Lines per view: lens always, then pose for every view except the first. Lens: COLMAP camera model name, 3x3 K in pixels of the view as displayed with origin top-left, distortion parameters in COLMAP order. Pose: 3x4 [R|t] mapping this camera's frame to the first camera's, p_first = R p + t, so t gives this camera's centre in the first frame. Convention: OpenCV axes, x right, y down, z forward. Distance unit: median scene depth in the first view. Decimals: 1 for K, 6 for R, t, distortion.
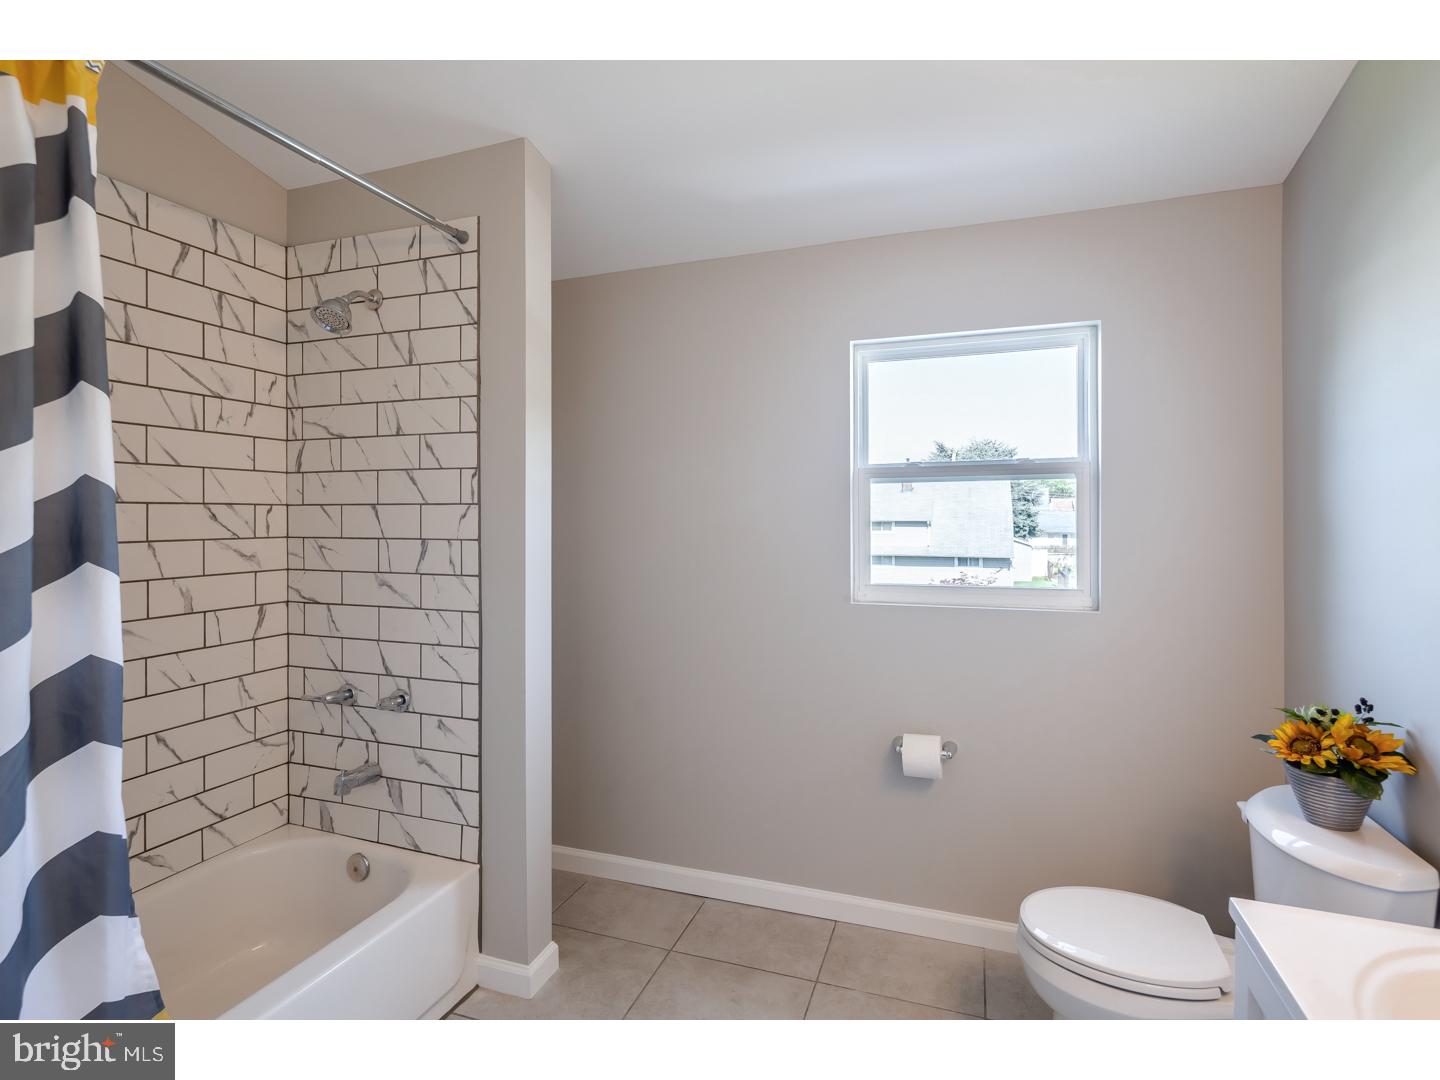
lens RADIAL K [[723.0, 0, 719.9], [0, 723.0, 514.5], [0, 0, 1]] dist [-0.002065, -0.002217]
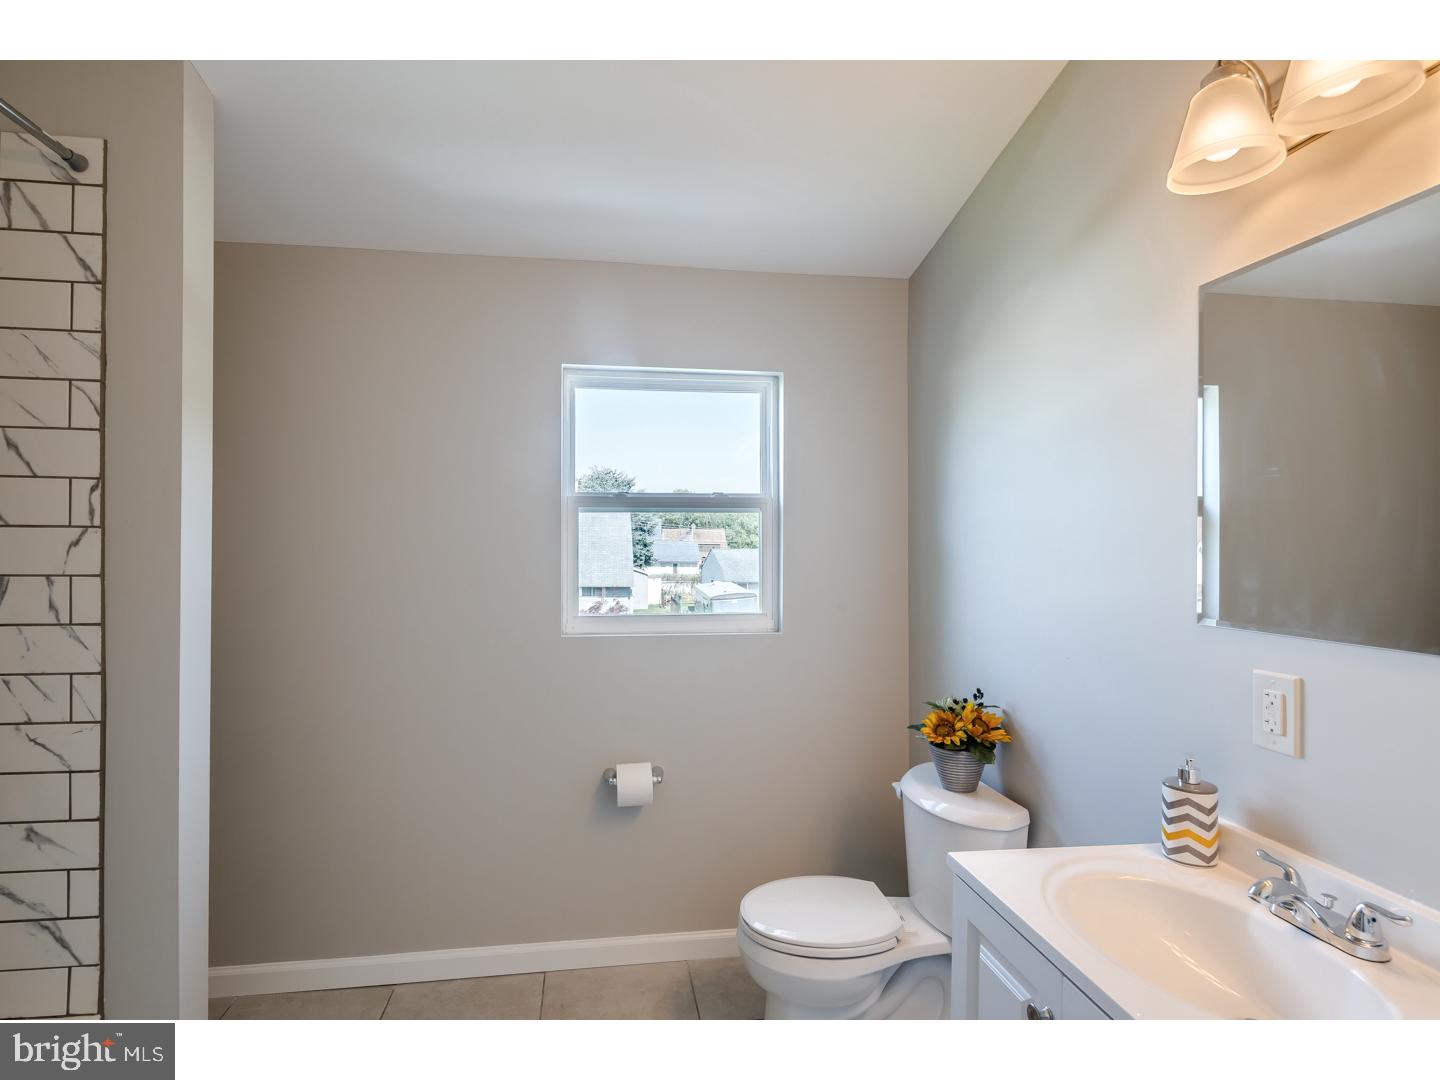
lens RADIAL K [[758.4, 0, 720.0], [0, 758.4, 540.0], [0, 0, 1]] dist [-0.000088, -0.005701]
pose [[0.877517, 0.009160, 0.479458, -0.149220], [-0.006943, 0.999955, -0.006397, -0.000779], [-0.479495, 0.002285, 0.877542, 0.017256]]
